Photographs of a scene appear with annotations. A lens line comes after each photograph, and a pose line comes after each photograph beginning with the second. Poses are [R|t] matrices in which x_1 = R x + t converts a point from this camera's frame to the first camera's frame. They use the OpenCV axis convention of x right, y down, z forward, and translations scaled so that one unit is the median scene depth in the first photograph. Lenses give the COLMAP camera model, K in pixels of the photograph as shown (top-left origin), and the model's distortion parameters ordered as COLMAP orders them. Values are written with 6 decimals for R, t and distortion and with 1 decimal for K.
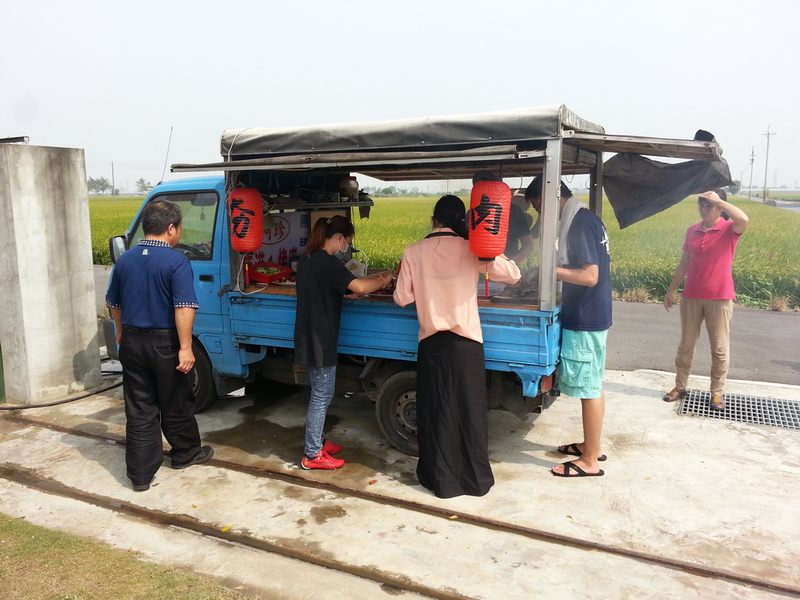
lens RADIAL K [[639.9, 0, 400.0], [0, 639.9, 300.0], [0, 0, 1]] dist [0.083534, -0.139641]
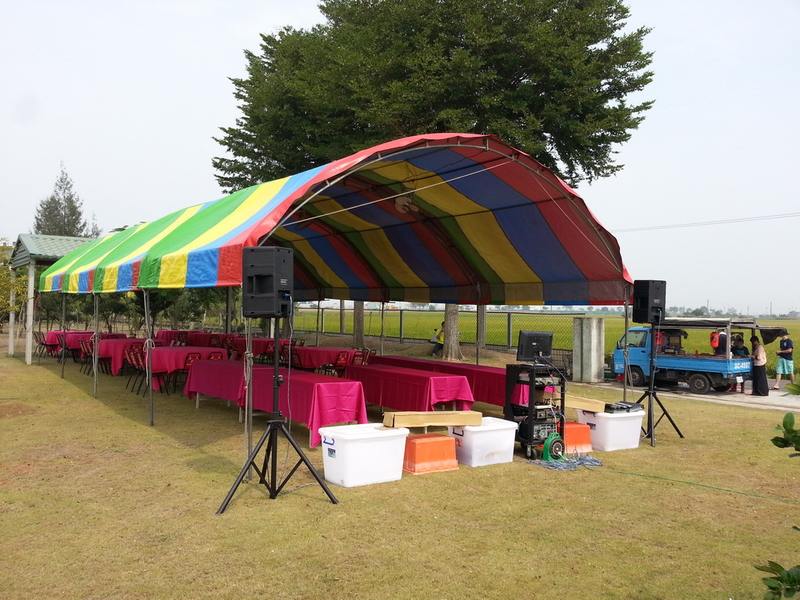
lens RADIAL K [[639.9, 0, 400.0], [0, 639.9, 300.0], [0, 0, 1]] dist [0.083534, -0.139641]
pose [[0.905492, 0.017297, -0.424010, 0.038122], [-0.093619, 0.982694, -0.159840, 0.461385], [0.413907, 0.184429, 0.891441, -3.502077]]
